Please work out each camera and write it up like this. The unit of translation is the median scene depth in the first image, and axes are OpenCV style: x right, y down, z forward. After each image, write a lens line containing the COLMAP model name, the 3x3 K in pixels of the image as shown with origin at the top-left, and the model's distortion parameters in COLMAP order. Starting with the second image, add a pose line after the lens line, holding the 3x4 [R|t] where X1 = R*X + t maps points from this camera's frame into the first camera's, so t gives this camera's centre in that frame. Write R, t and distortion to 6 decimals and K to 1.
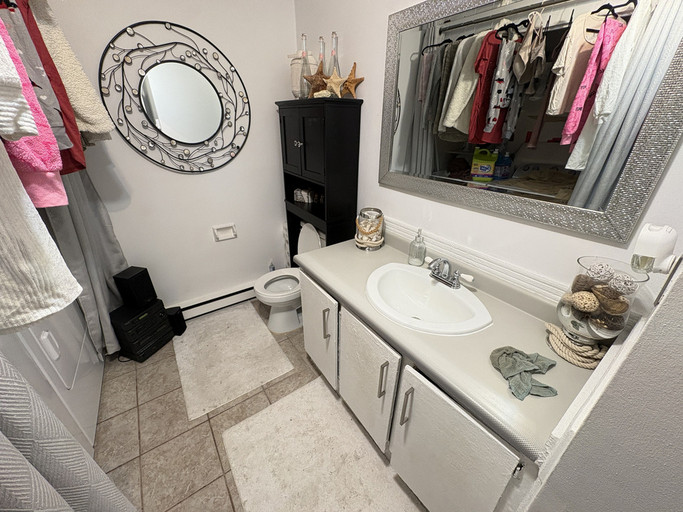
lens RADIAL K [[272.0, 0, 340.0], [0, 272.0, 255.7], [0, 0, 1]] dist [-0.001105, 0.000647]
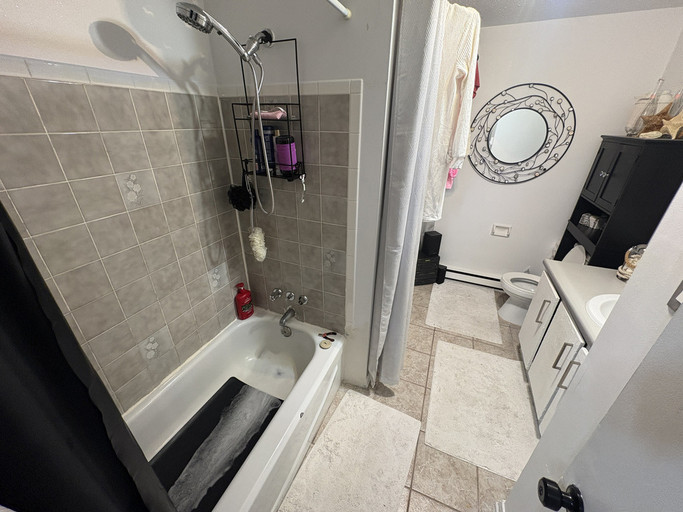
lens RADIAL K [[272.0, 0, 340.7], [0, 272.0, 255.9], [0, 0, 1]] dist [-0.001105, 0.000647]
pose [[0.536081, 0.372568, -0.757503, 0.234446], [-0.387606, 0.905789, 0.171194, 0.119222], [0.749919, 0.201839, 0.629986, -0.442485]]
